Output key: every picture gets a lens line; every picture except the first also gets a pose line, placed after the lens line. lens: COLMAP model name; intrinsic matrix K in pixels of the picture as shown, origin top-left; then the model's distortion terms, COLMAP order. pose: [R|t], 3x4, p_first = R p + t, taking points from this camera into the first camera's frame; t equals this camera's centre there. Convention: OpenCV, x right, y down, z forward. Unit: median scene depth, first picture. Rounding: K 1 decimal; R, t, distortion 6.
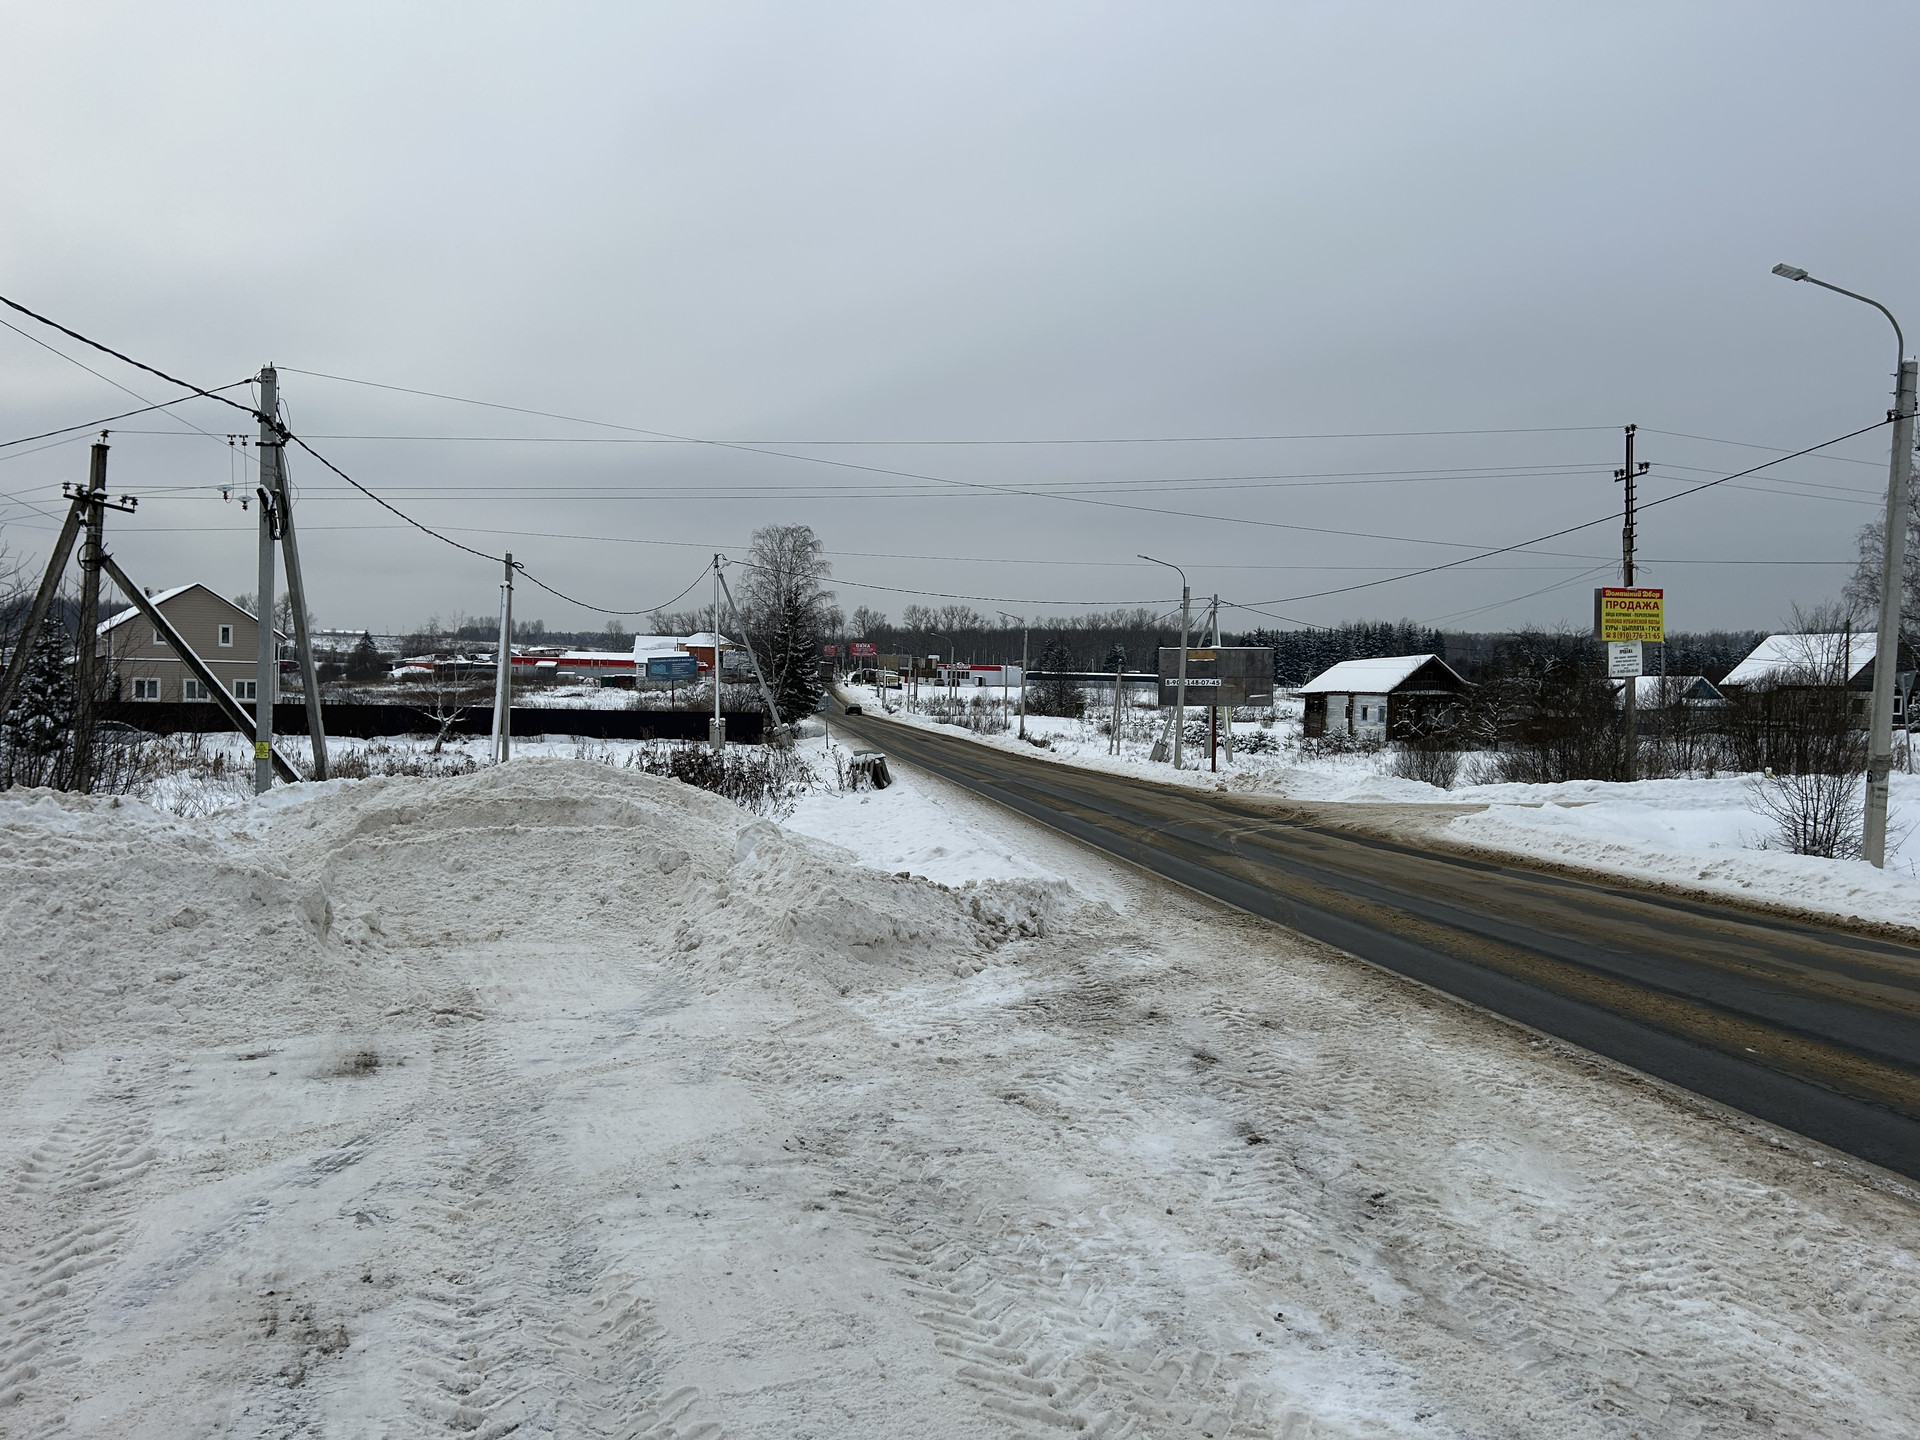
lens RADIAL K [[1387.2, 0, 956.6], [0, 1387.2, 718.8], [0, 0, 1]] dist [0.025528, -0.043885]
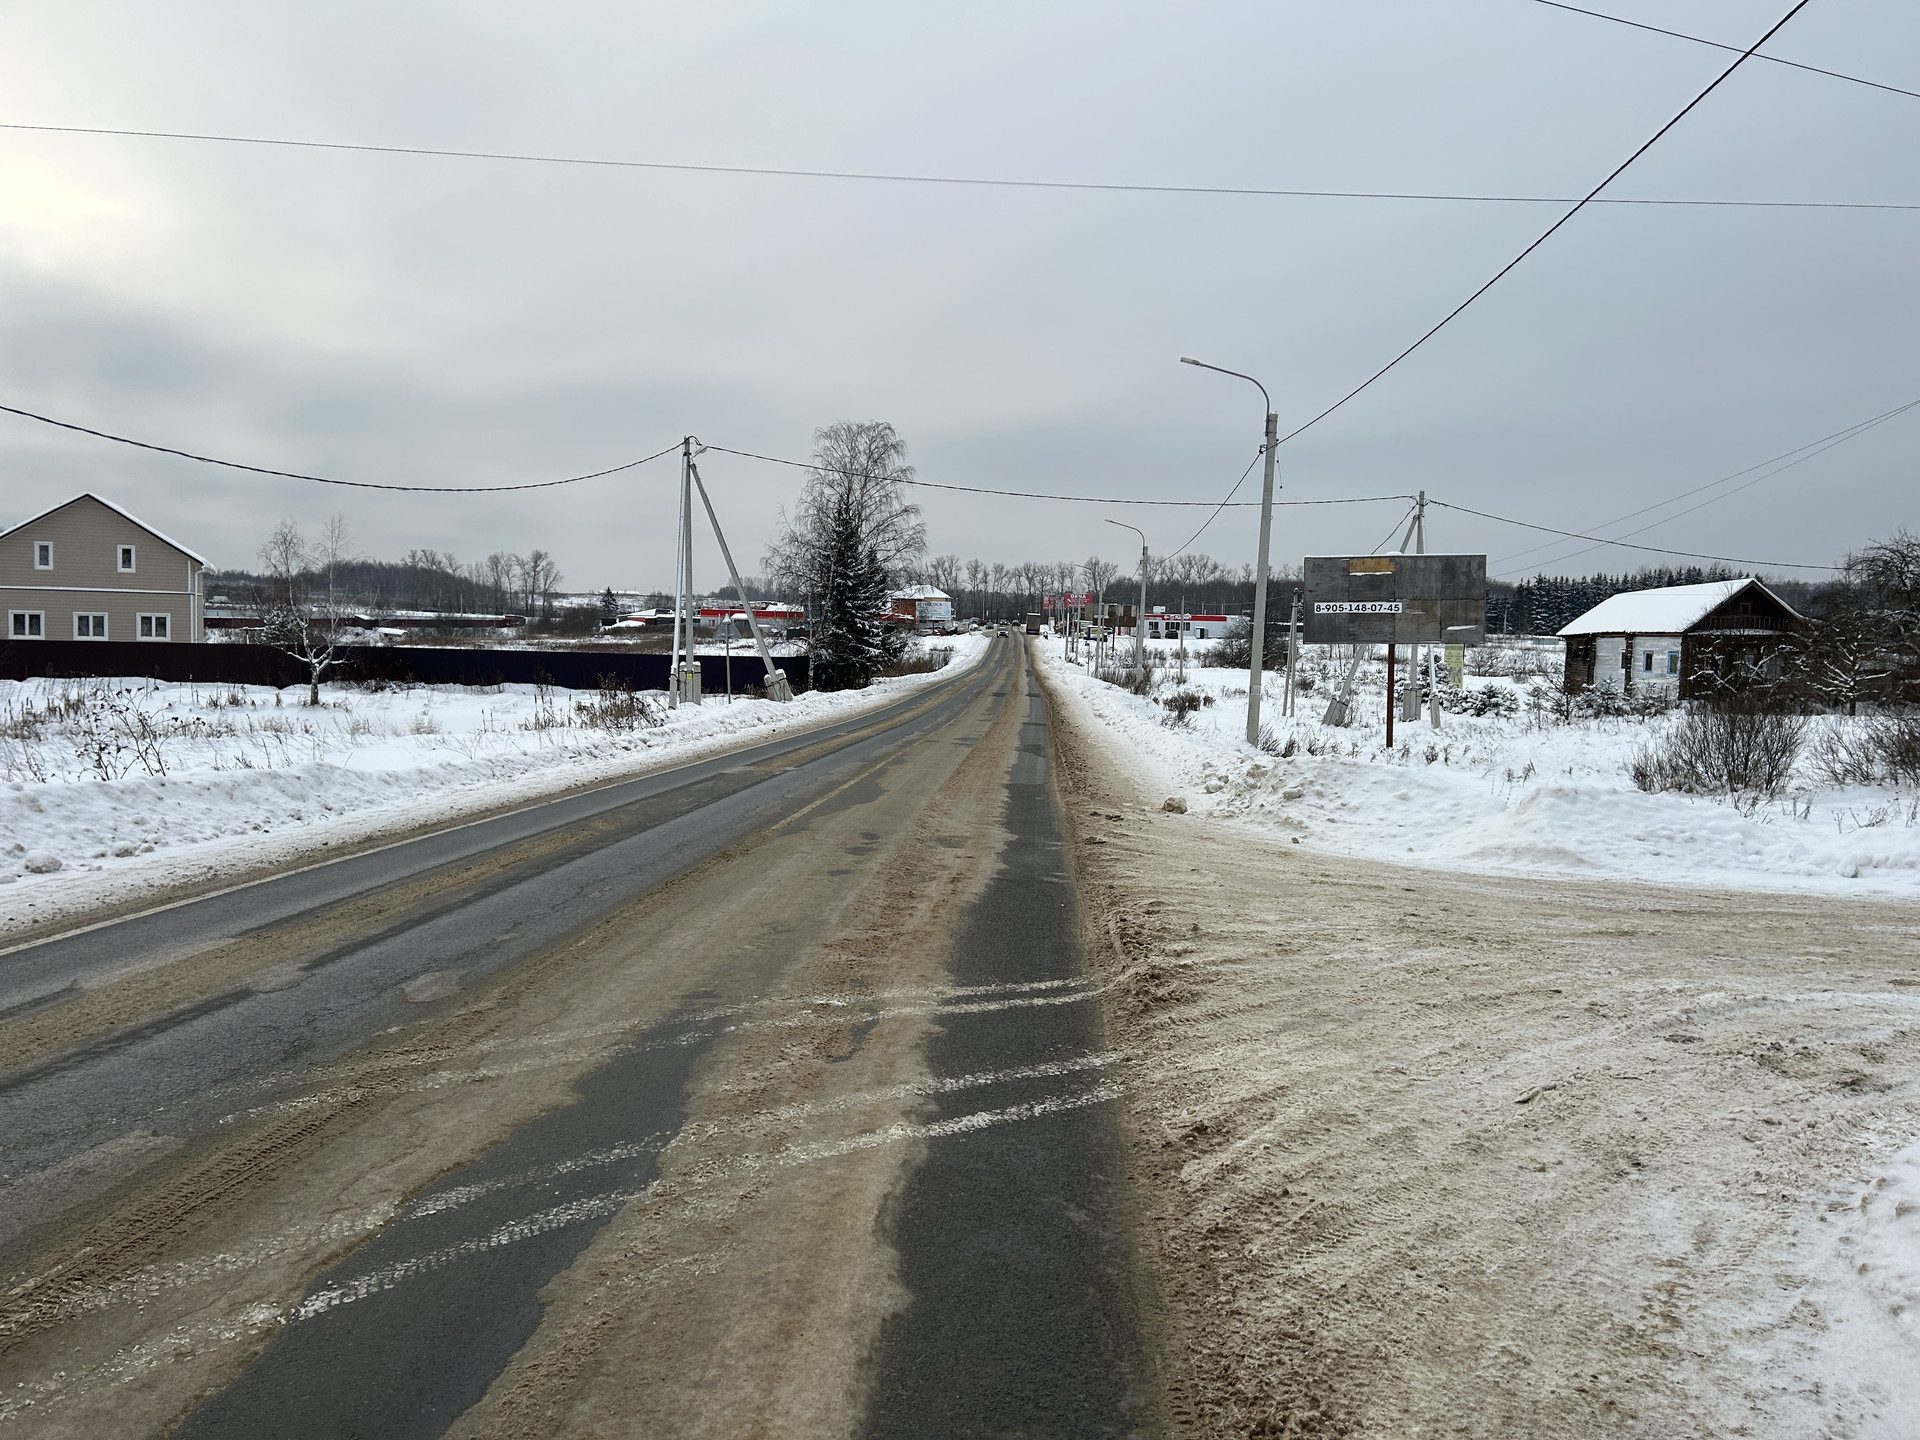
lens RADIAL K [[1387.2, 0, 950.0], [0, 1387.2, 723.3], [0, 0, 1]] dist [0.025528, -0.043885]
pose [[0.981822, 0.009316, -0.189577, 0.293923], [-0.003040, 0.999439, 0.033365, 0.020107], [0.189781, -0.032182, 0.981299, 0.861823]]
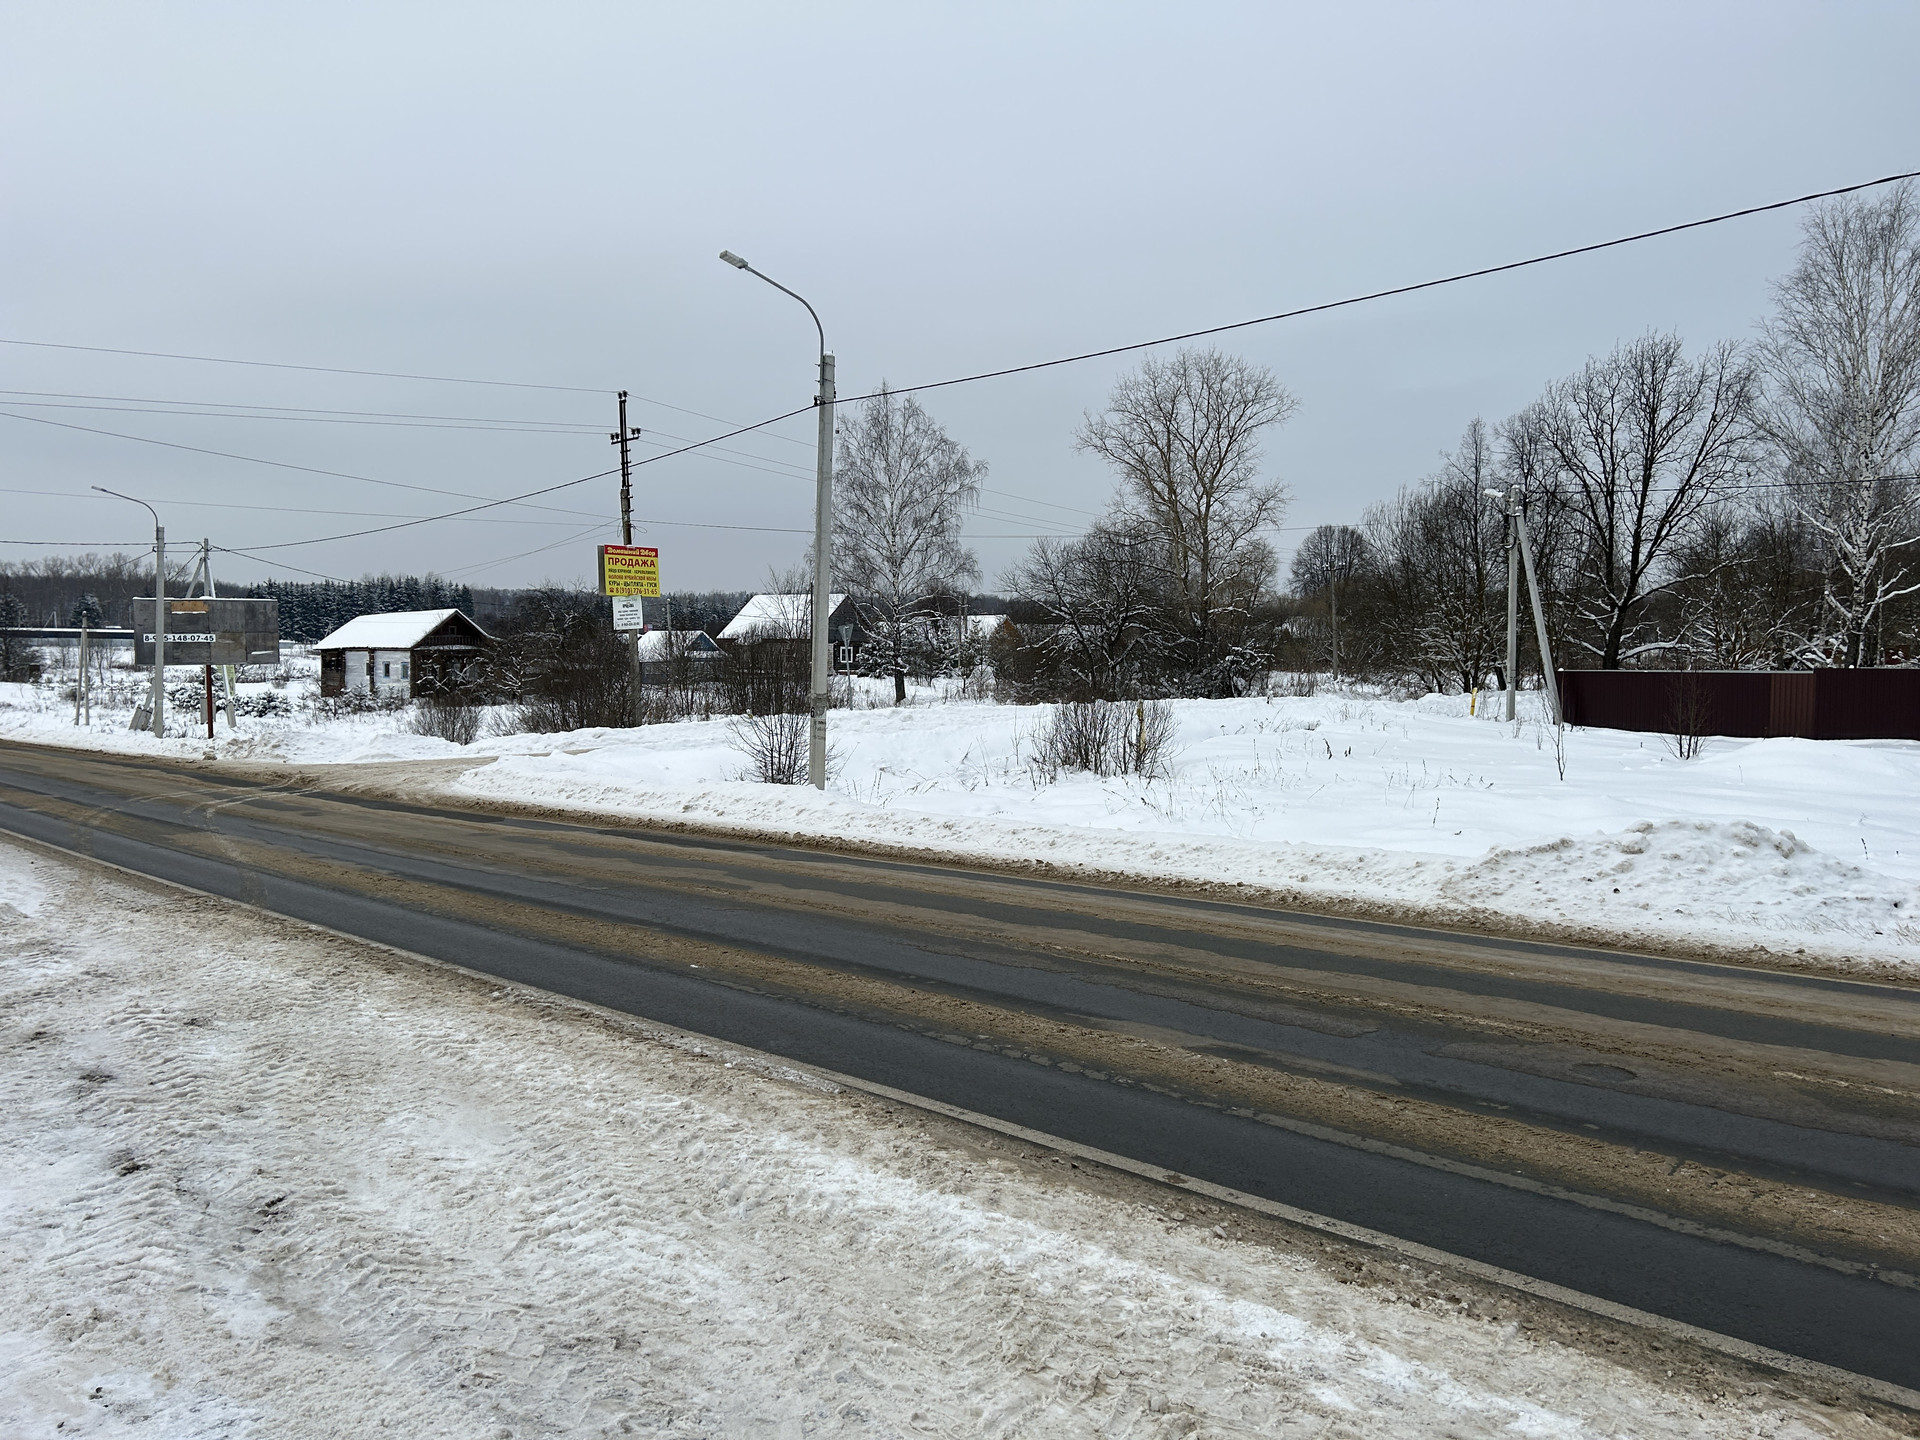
lens RADIAL K [[1387.2, 0, 958.7], [0, 1387.2, 707.9], [0, 0, 1]] dist [0.025528, -0.043885]
pose [[0.783168, -0.037367, 0.620686, 0.022619], [0.022525, 0.999242, 0.031735, 0.002612], [-0.621401, -0.010872, 0.783417, 0.009658]]
